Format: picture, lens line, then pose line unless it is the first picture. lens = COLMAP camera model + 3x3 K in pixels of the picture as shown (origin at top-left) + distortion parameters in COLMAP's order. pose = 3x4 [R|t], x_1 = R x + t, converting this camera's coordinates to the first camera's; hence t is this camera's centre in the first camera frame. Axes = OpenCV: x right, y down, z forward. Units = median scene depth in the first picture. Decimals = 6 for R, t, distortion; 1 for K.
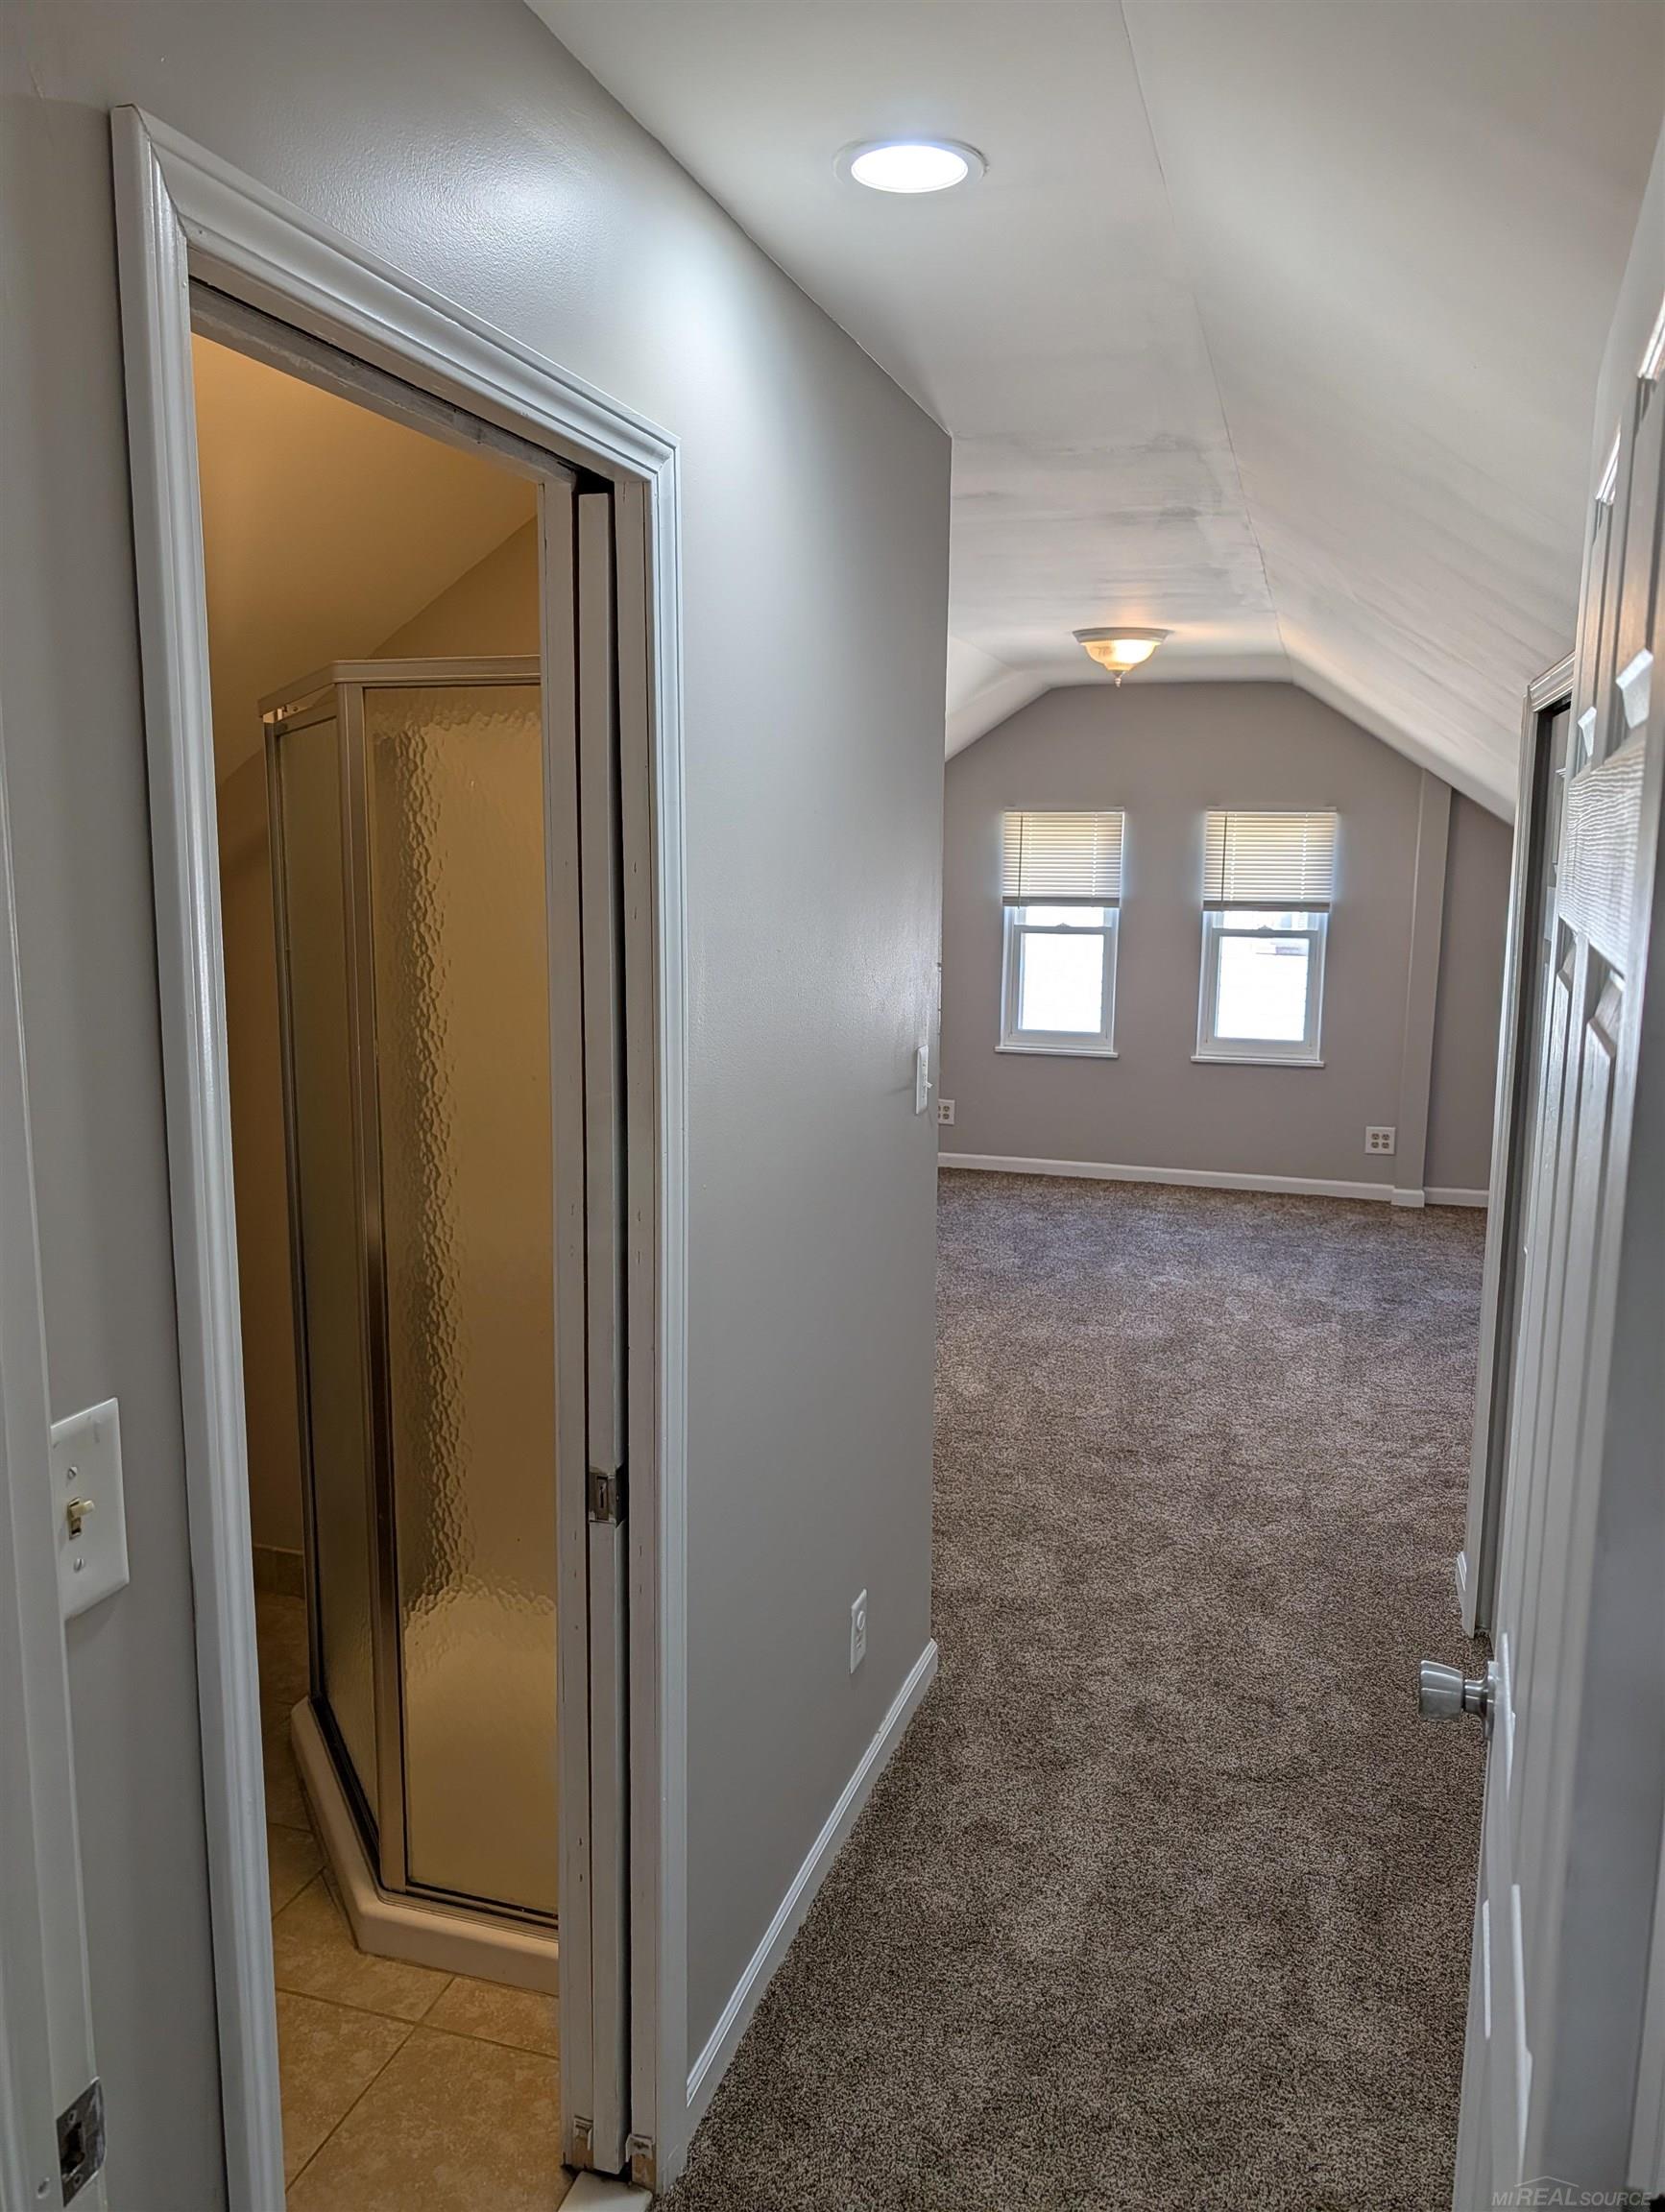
lens RADIAL K [[1590.3, 0, 847.1], [0, 1590.3, 1093.7], [0, 0, 1]] dist [0.017417, -0.000510]
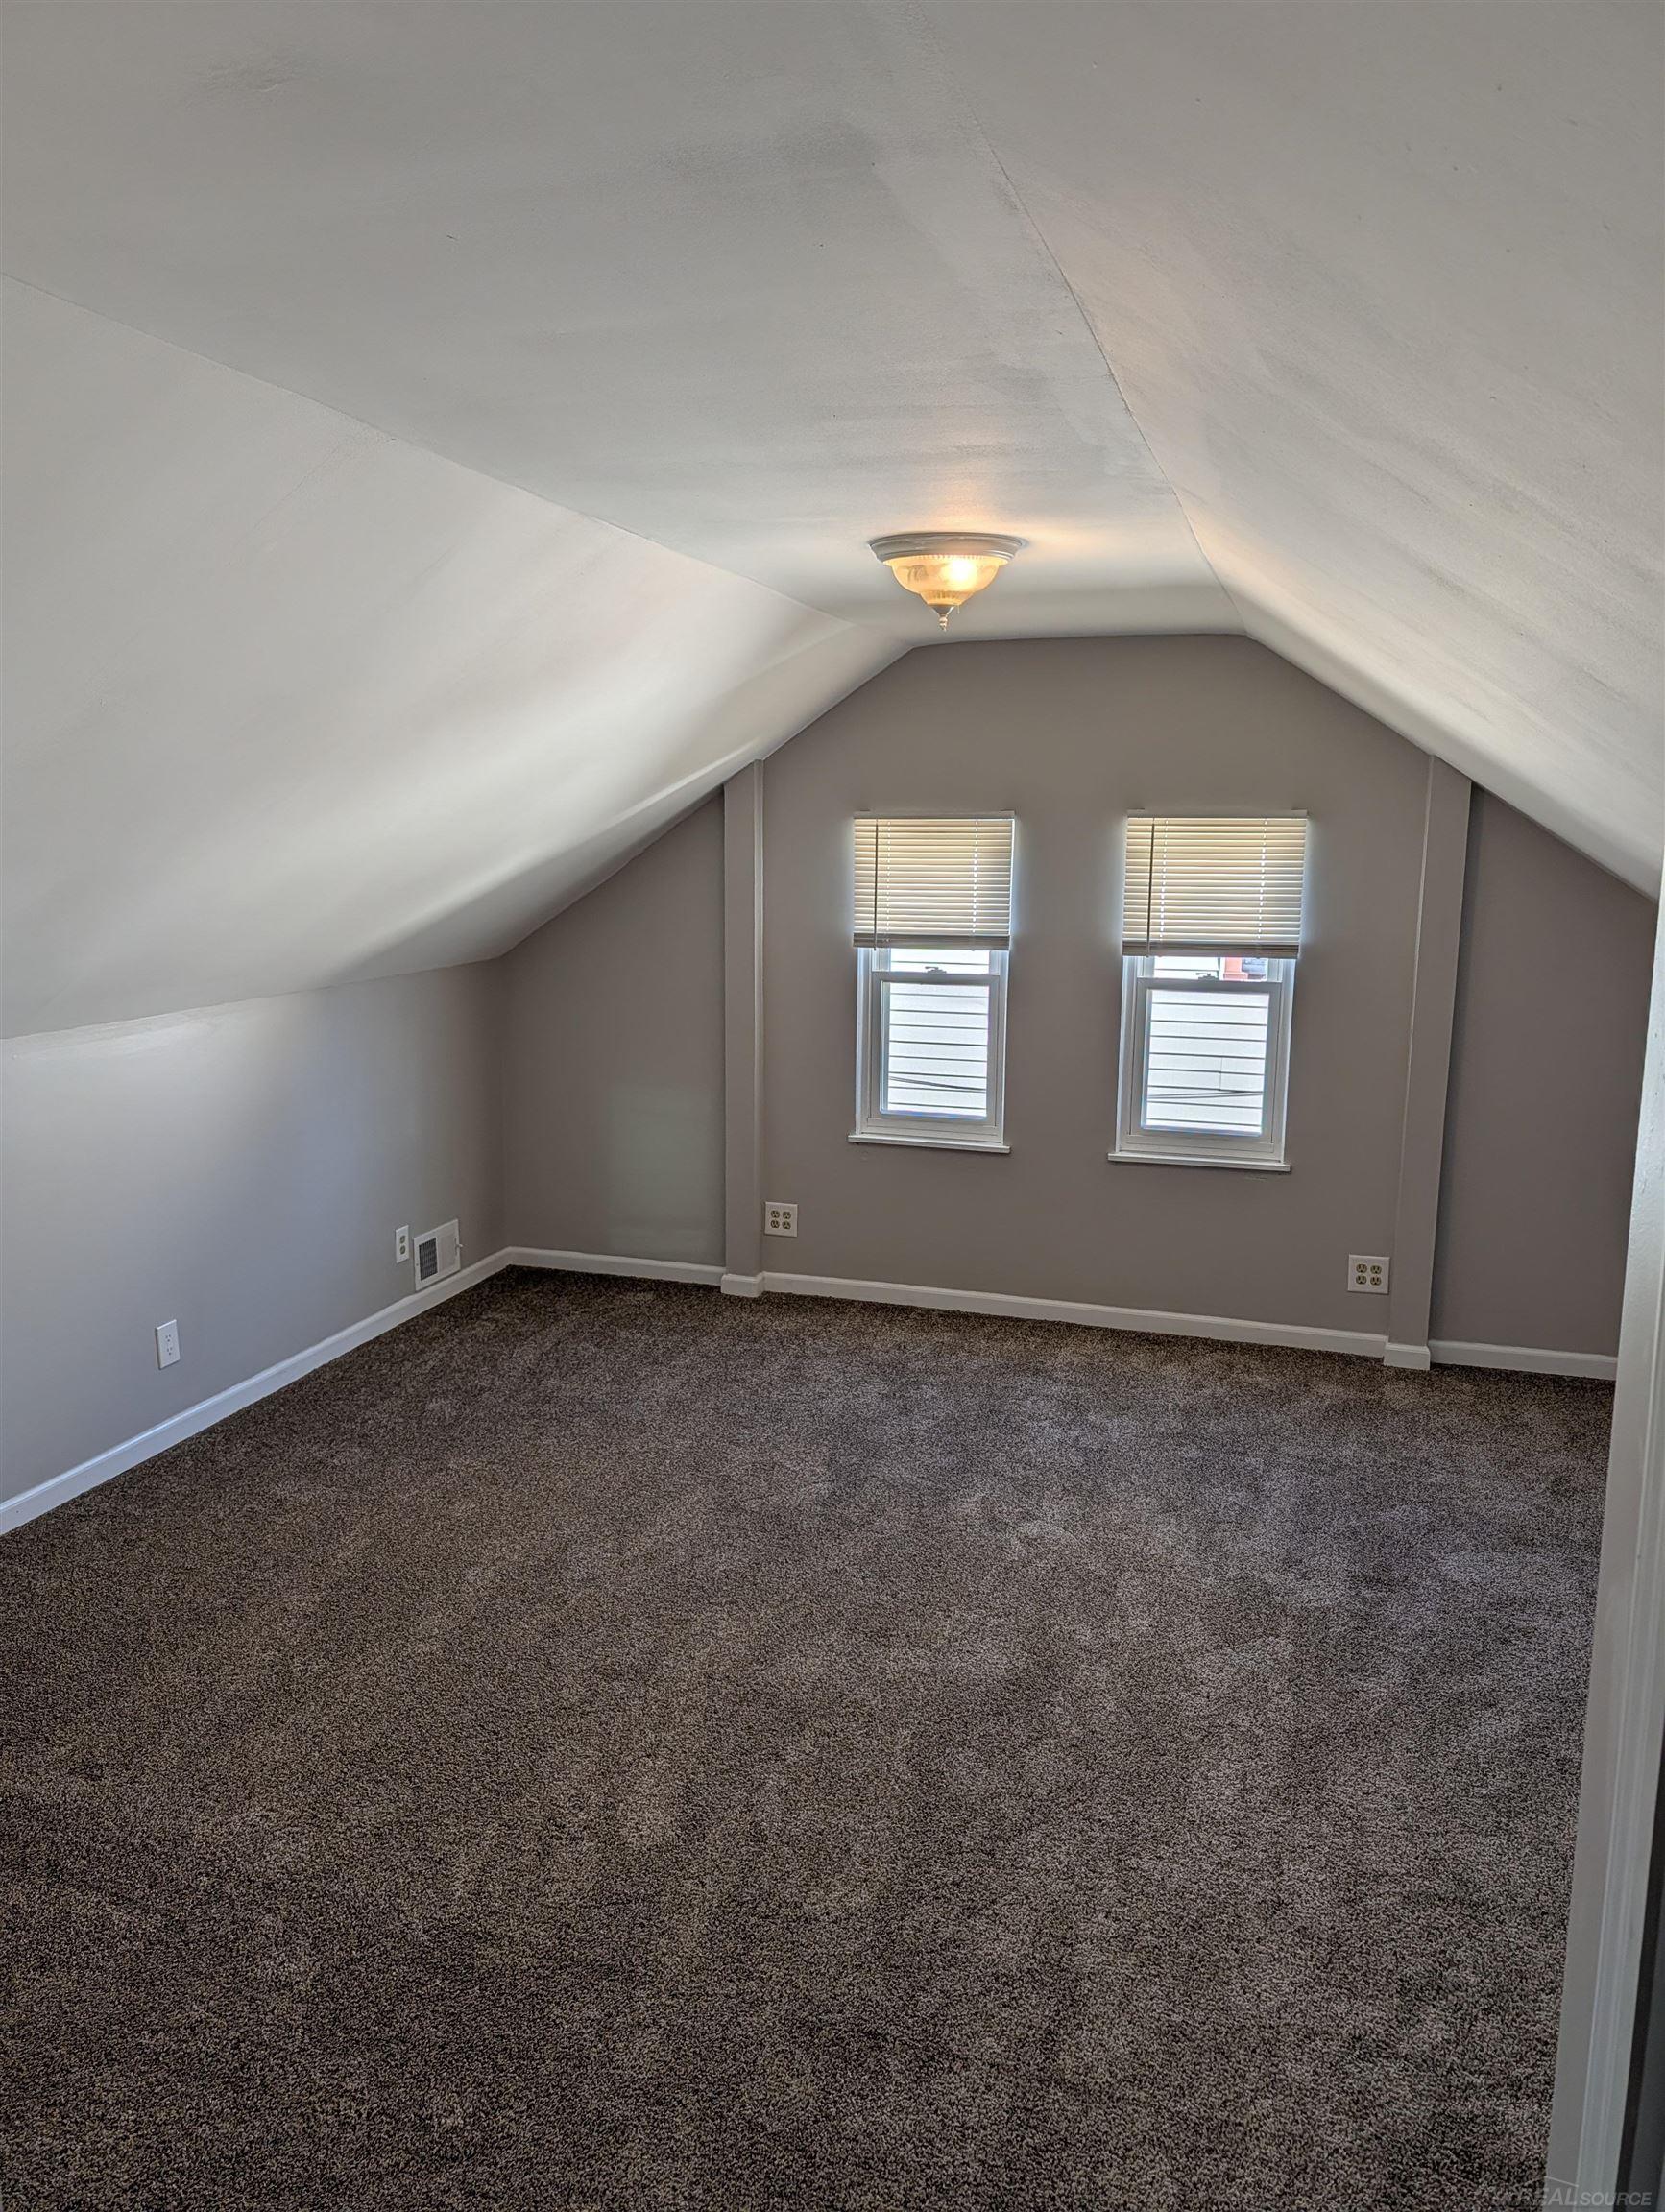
lens RADIAL K [[1590.3, 0, 817.7], [0, 1590.3, 1117.8], [0, 0, 1]] dist [0.017417, -0.000510]
pose [[0.999764, -0.002243, -0.021626, 0.105504], [0.002728, 0.999744, 0.022447, -0.060529], [0.021570, -0.022501, 0.999514, 0.286911]]
